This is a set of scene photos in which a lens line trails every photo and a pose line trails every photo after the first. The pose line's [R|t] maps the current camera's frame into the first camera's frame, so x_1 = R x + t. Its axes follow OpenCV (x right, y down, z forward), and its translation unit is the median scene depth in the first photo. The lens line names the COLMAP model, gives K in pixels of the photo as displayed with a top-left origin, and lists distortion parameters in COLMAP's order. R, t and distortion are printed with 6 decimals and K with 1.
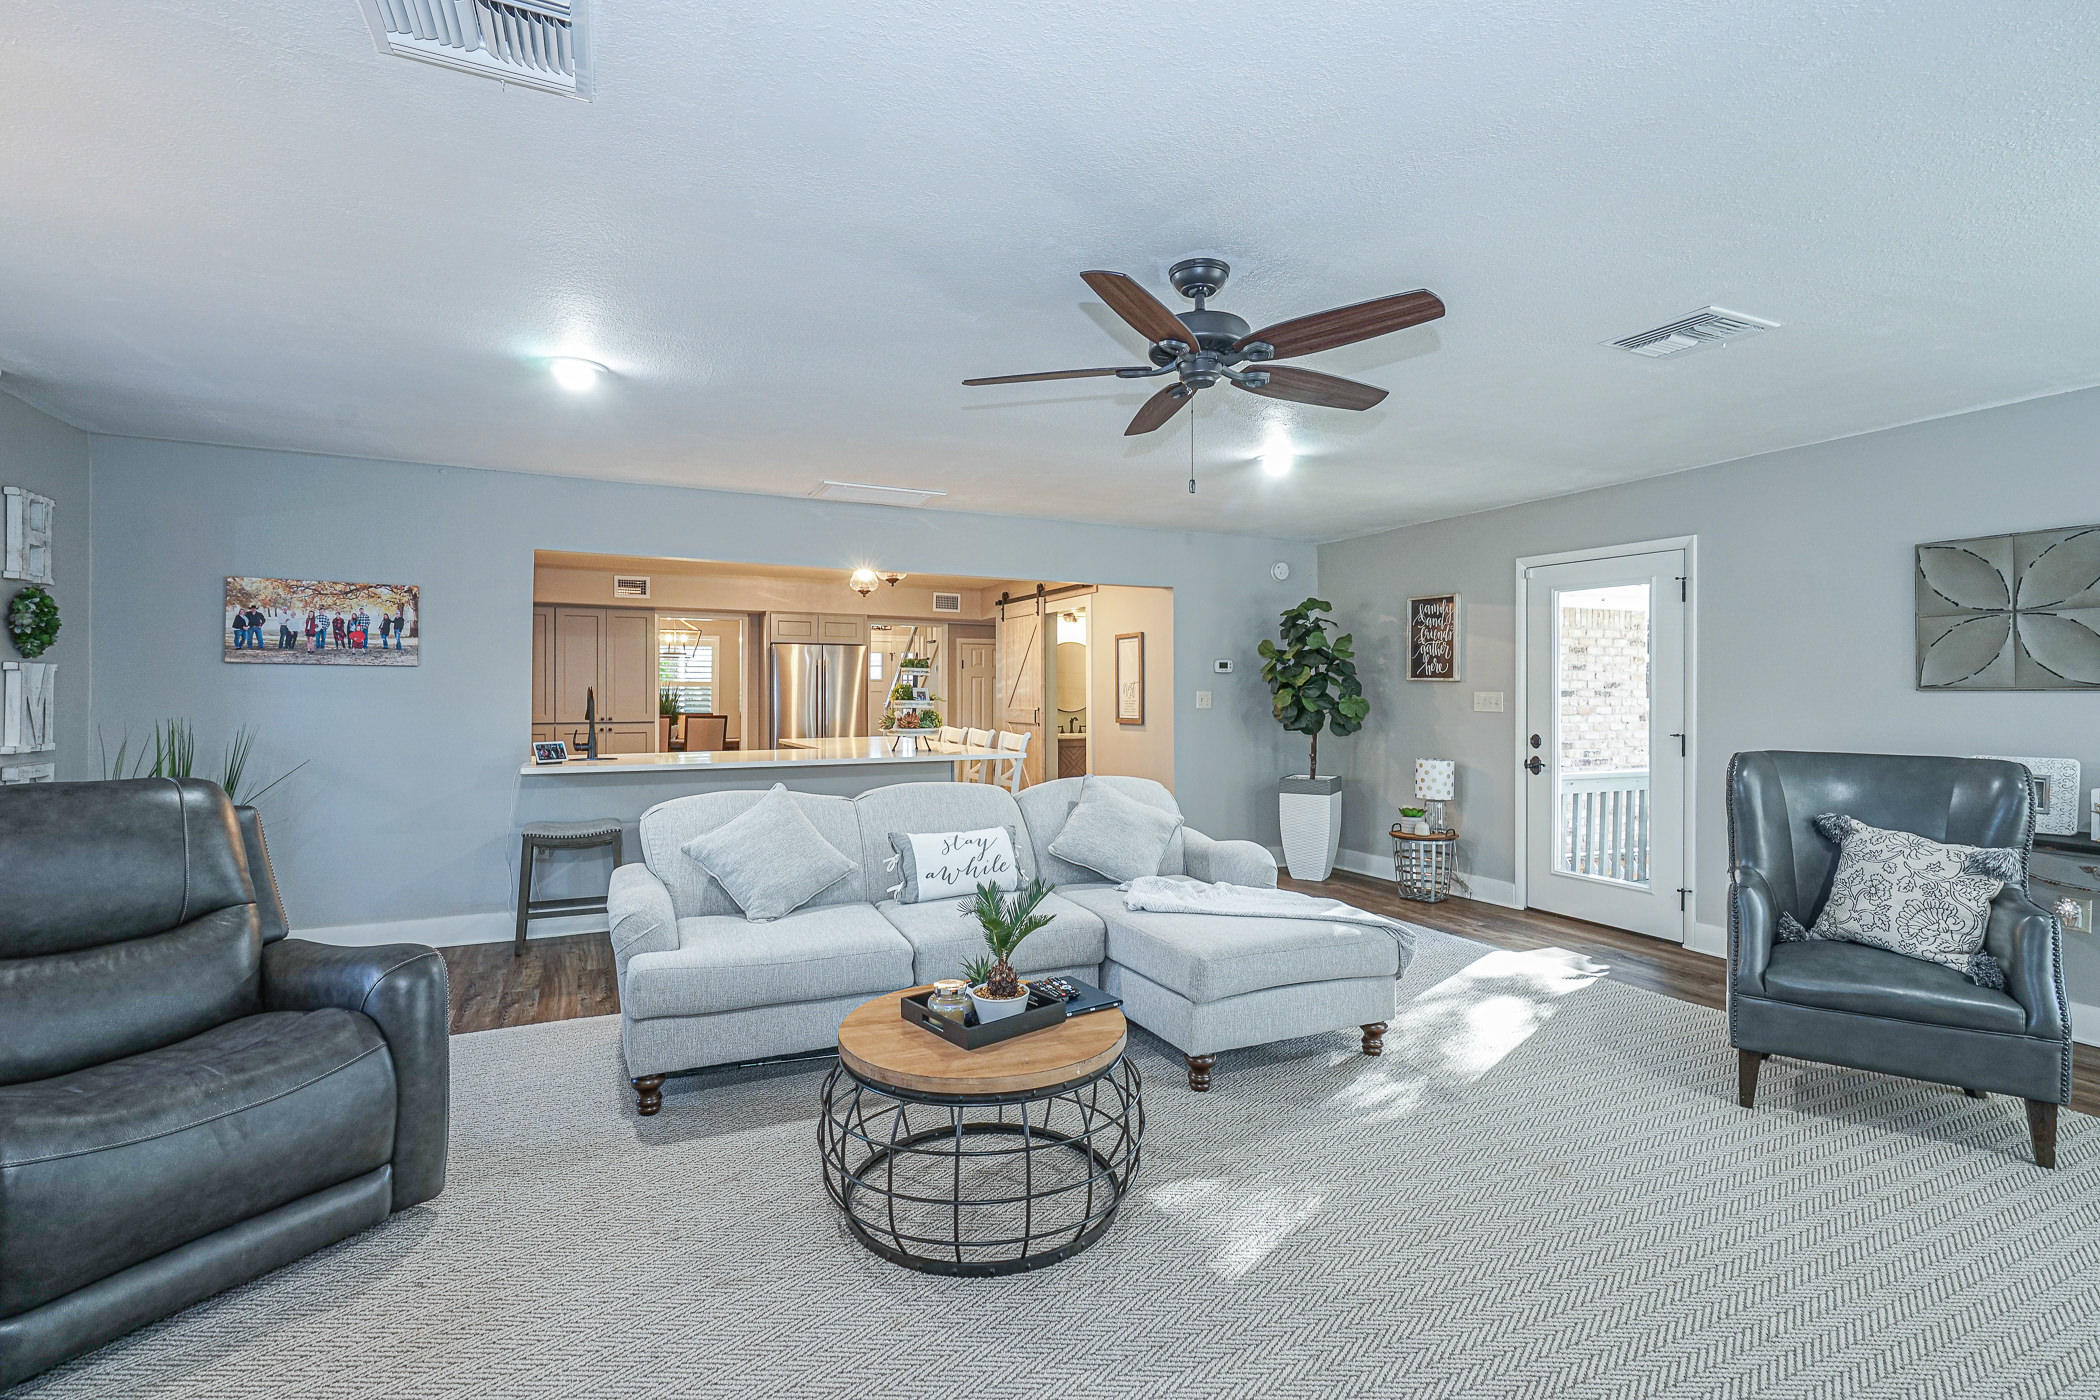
lens RADIAL K [[952.9, 0, 1028.1], [0, 952.9, 686.3], [0, 0, 1]] dist [-0.003893, 0.007639]
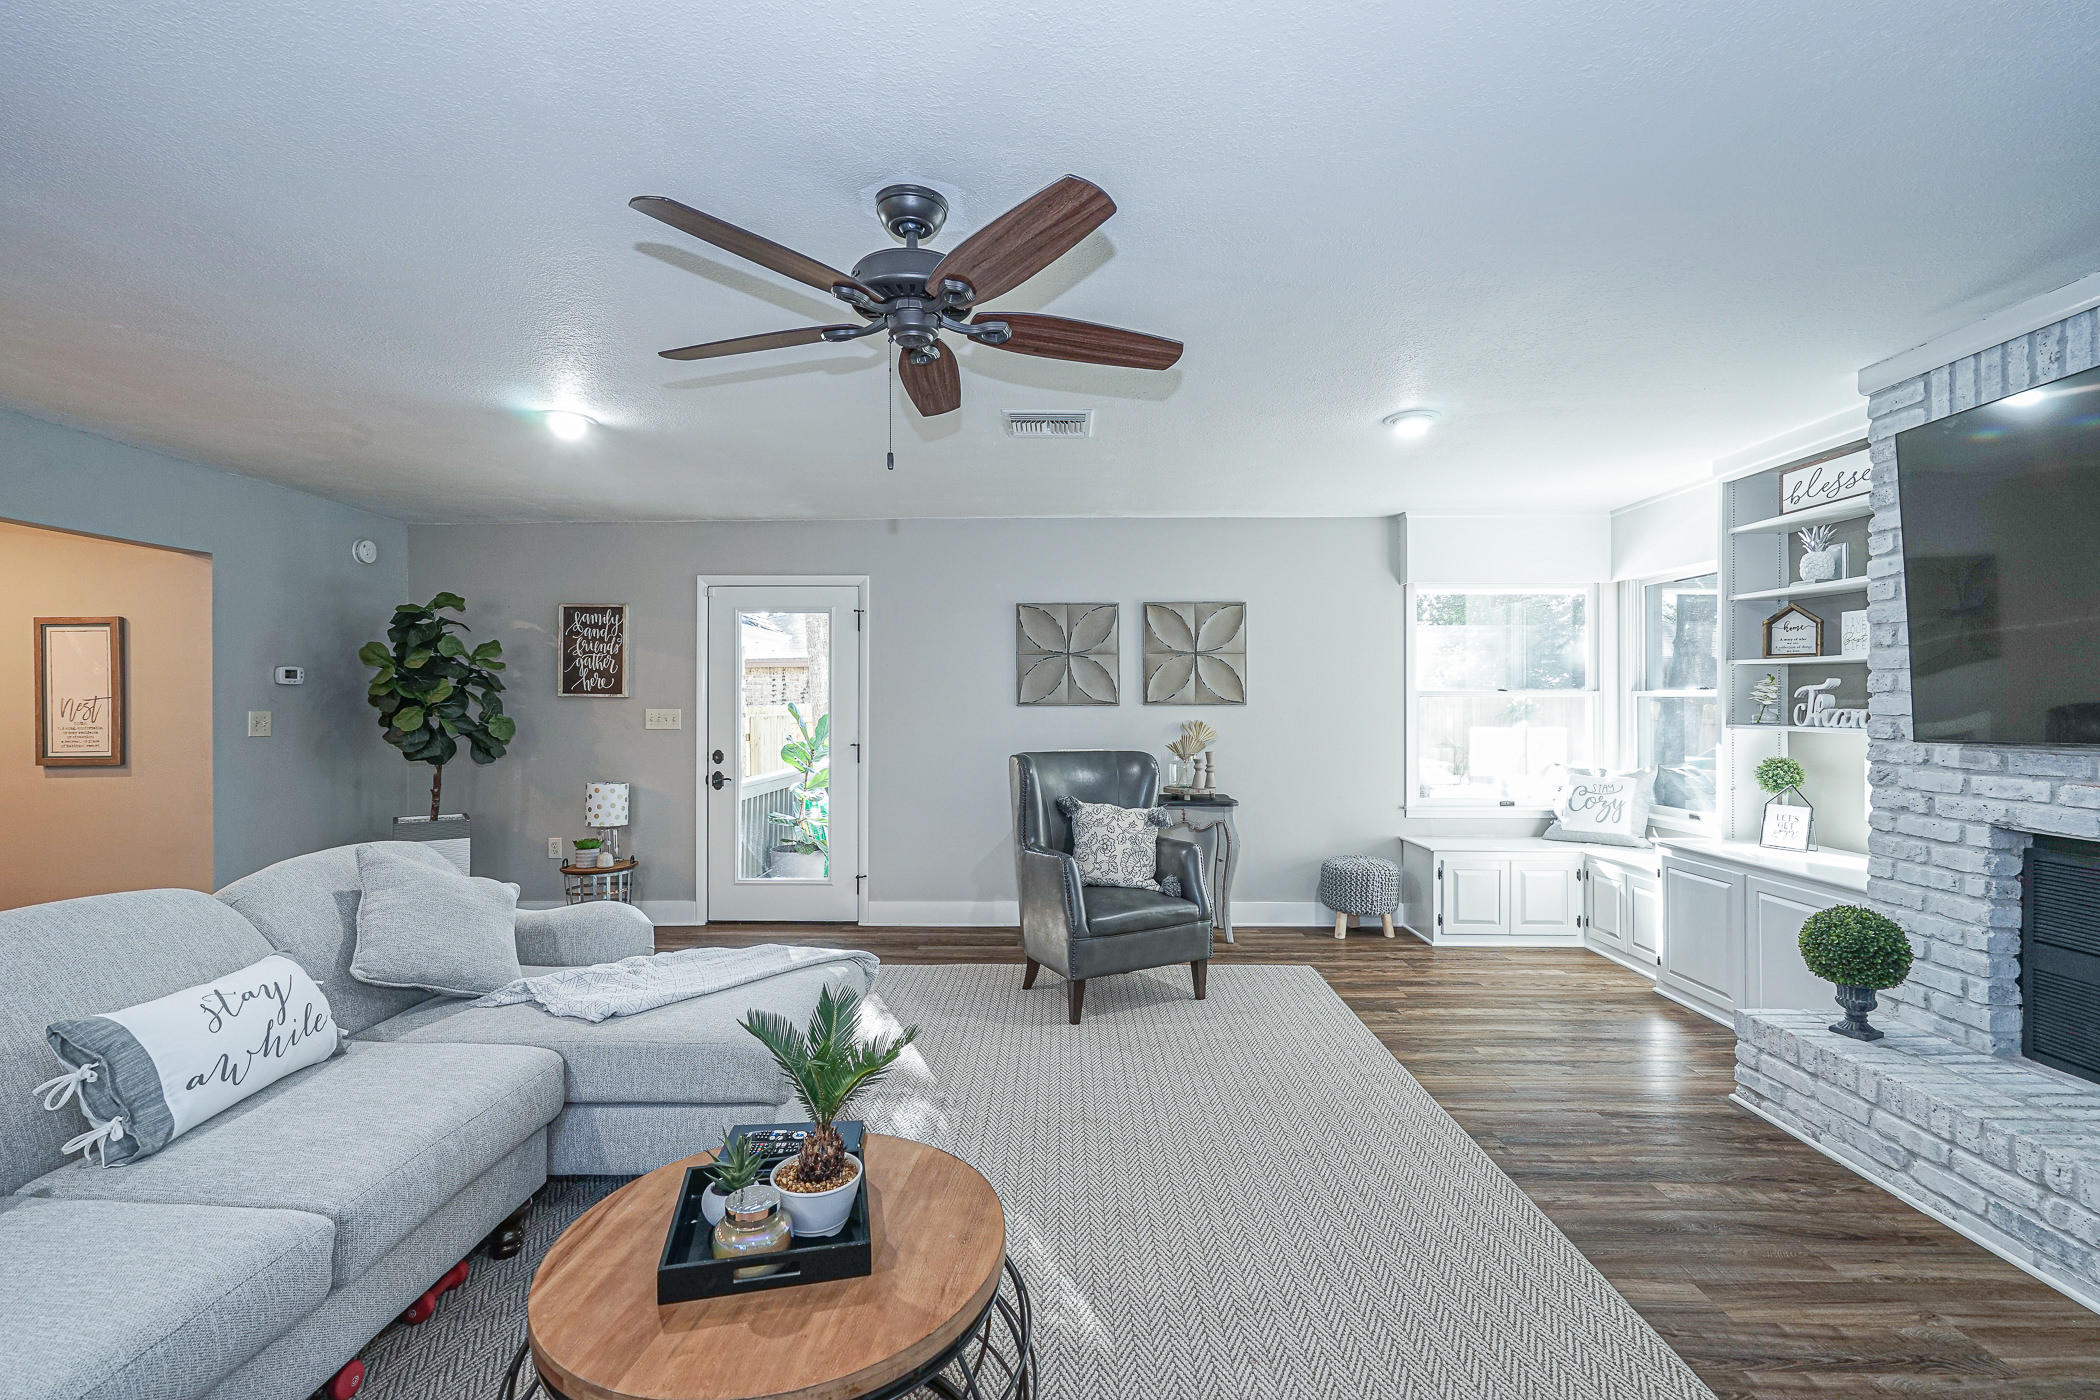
lens RADIAL K [[952.9, 0, 1041.0], [0, 952.9, 700.8], [0, 0, 1]] dist [-0.003893, 0.007639]
pose [[0.447999, -0.000659, 0.894034, -0.263354], [0.001018, 0.999999, 0.000227, -0.002665], [-0.894033, 0.000808, 0.448000, 0.272376]]
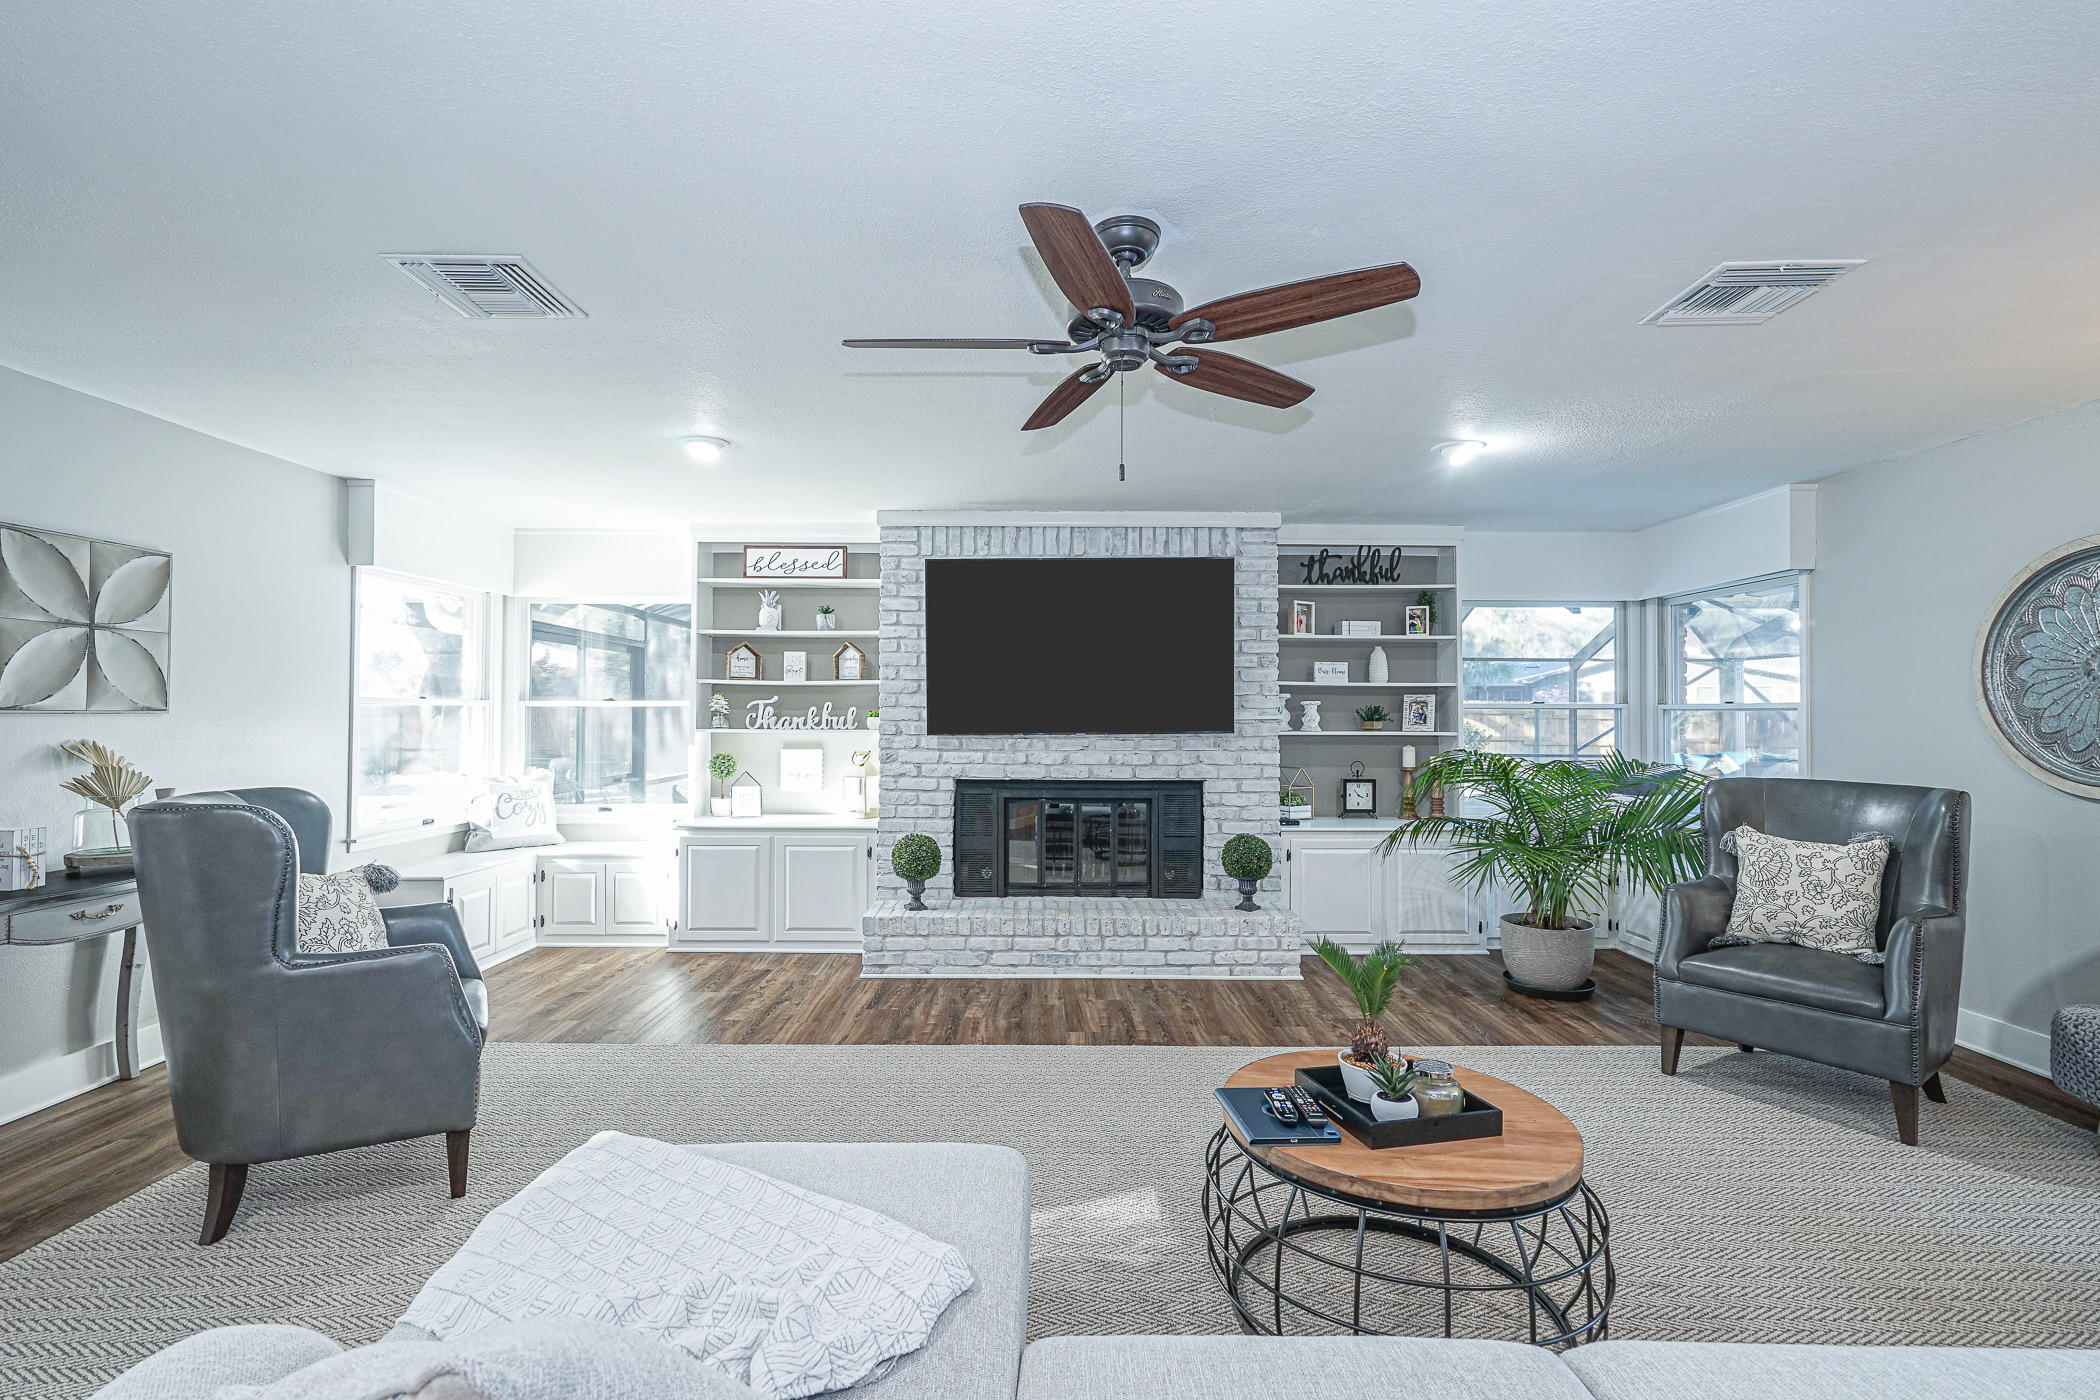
lens RADIAL K [[952.9, 0, 1055.8], [0, 952.9, 702.3], [0, 0, 1]] dist [-0.003893, 0.007639]
pose [[-0.904194, -0.000335, 0.427121, -0.058373], [-0.006325, 0.999901, -0.012605, -0.000248], [-0.427074, -0.014099, -0.904107, 0.960741]]
